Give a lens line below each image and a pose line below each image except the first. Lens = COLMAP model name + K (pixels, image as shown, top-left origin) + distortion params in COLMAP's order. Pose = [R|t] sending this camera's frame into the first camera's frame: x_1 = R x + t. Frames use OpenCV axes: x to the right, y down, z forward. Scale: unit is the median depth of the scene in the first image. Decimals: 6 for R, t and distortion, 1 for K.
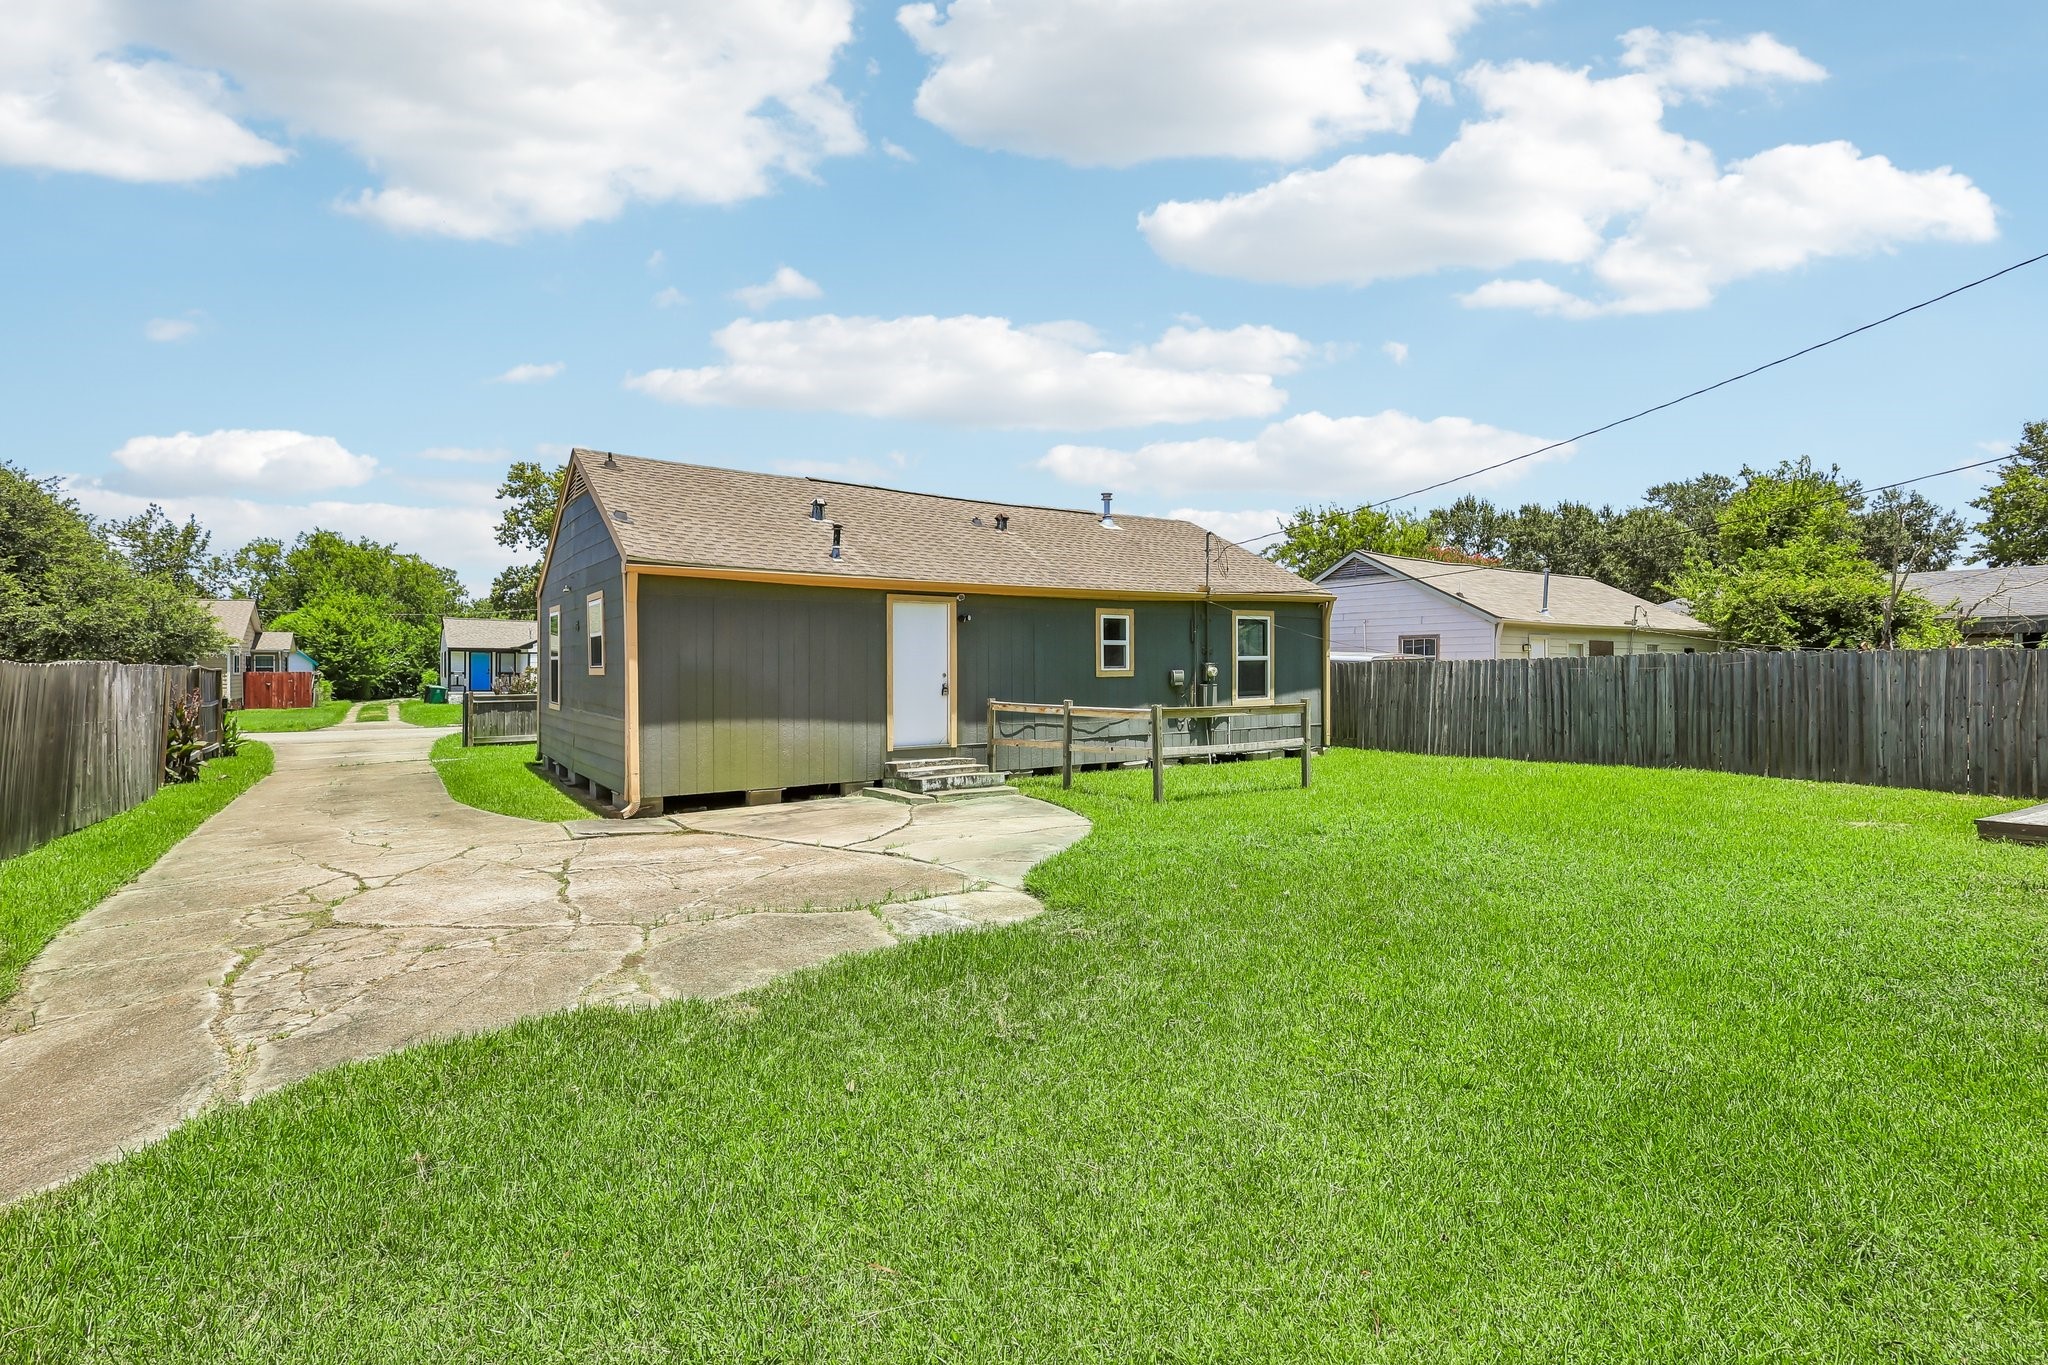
lens RADIAL K [[979.7, 0, 1013.0], [0, 979.7, 677.7], [0, 0, 1]] dist [-0.010137, 0.000195]
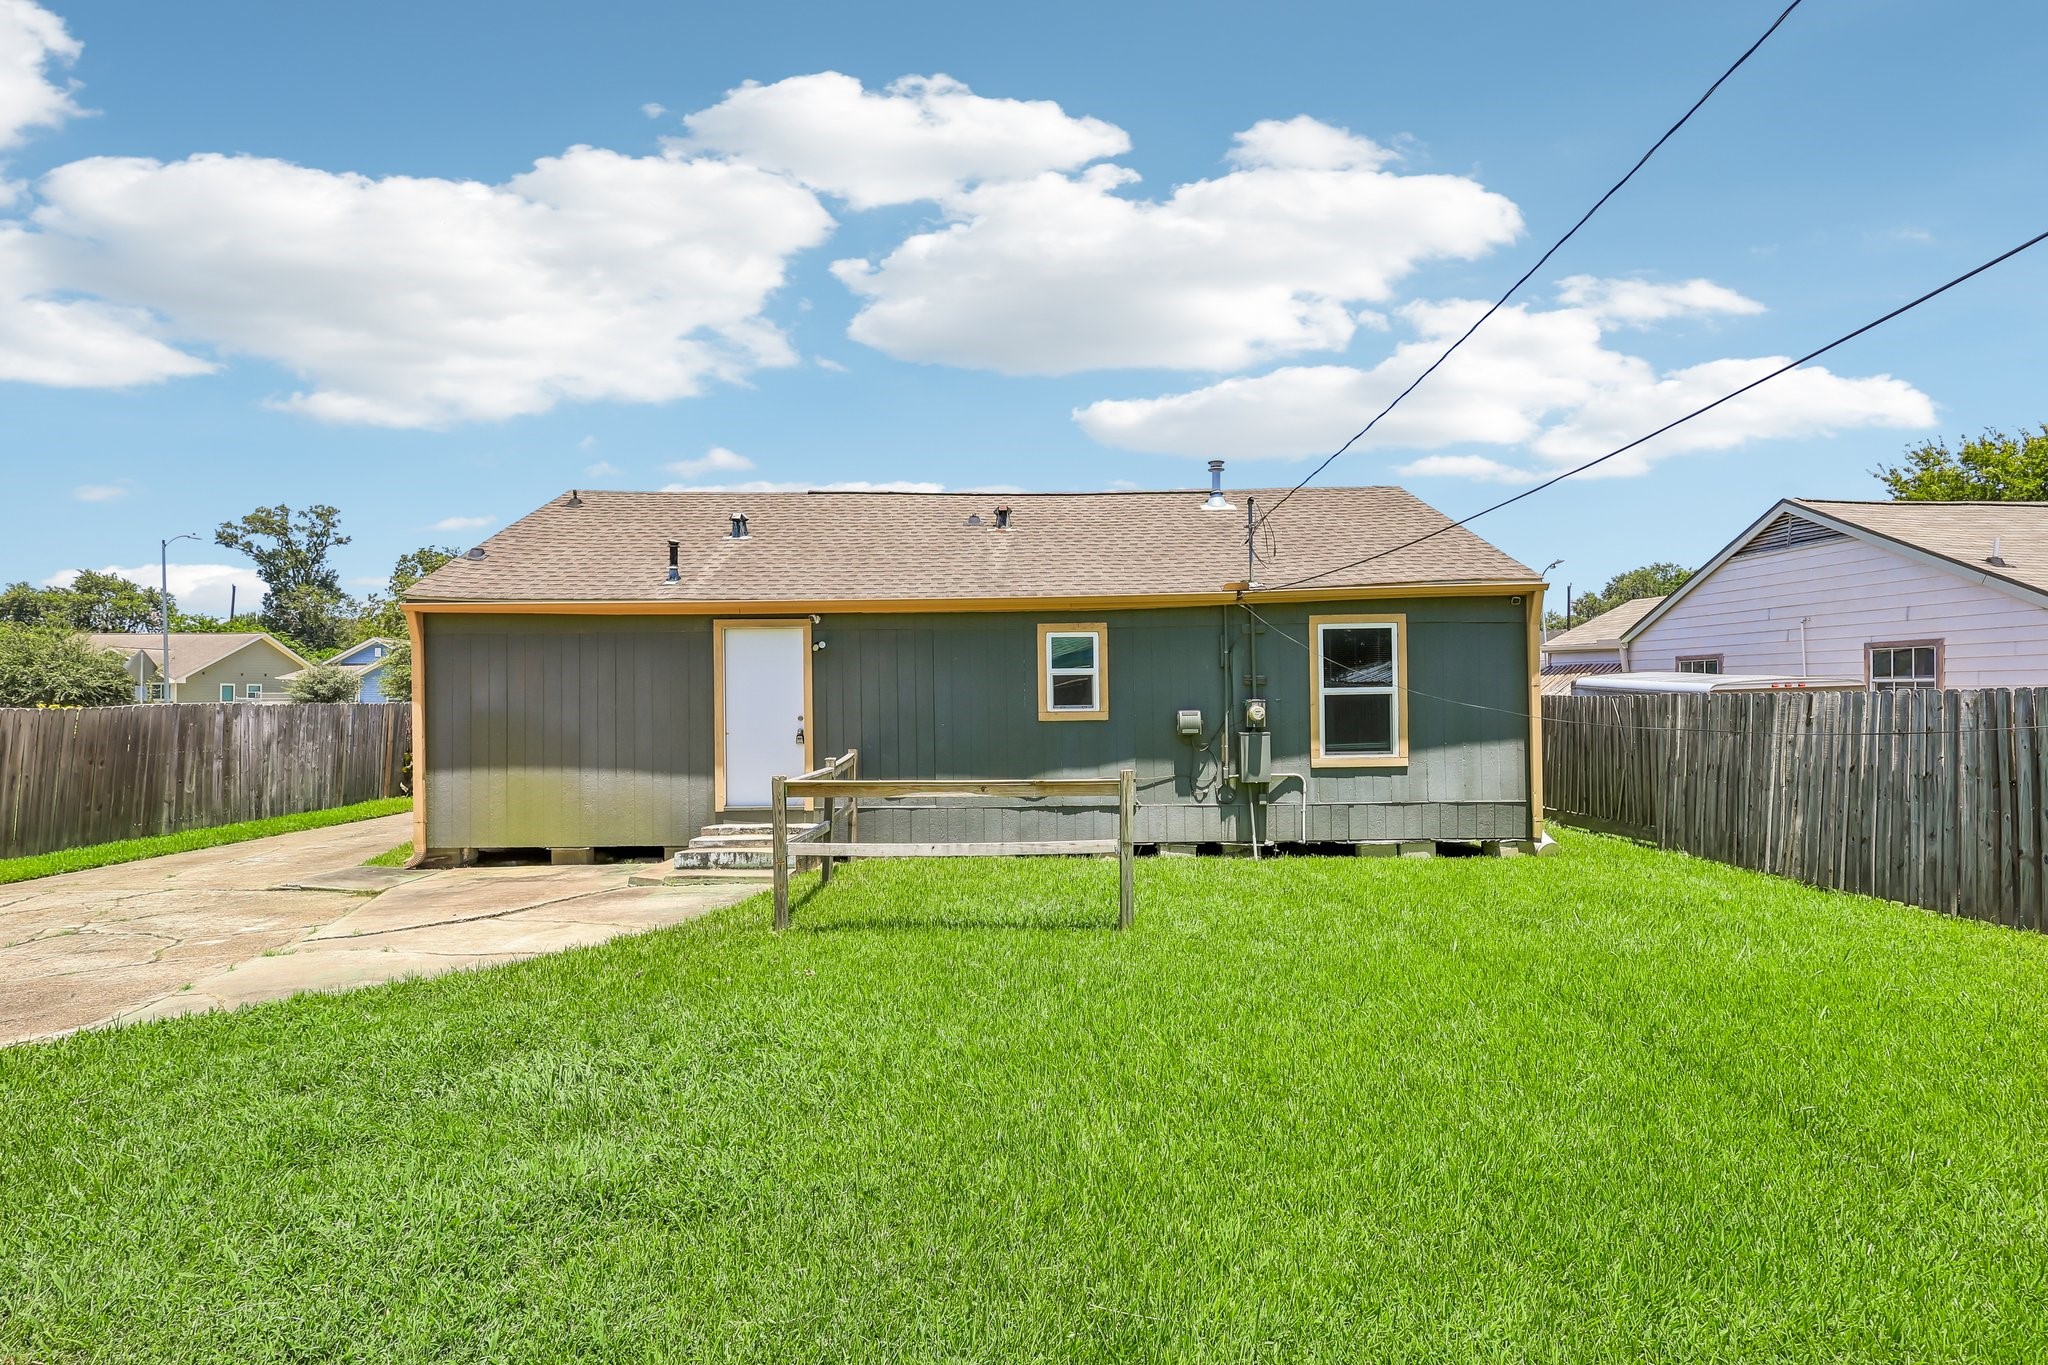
lens RADIAL K [[952.8, 0, 1032.5], [0, 952.8, 675.8], [0, 0, 1]] dist [-0.000636, -0.000829]
pose [[0.821857, -0.011958, -0.569569, 0.441045], [-0.000540, 0.999763, -0.021770, -0.016885], [0.569694, 0.018199, 0.821655, 0.399211]]
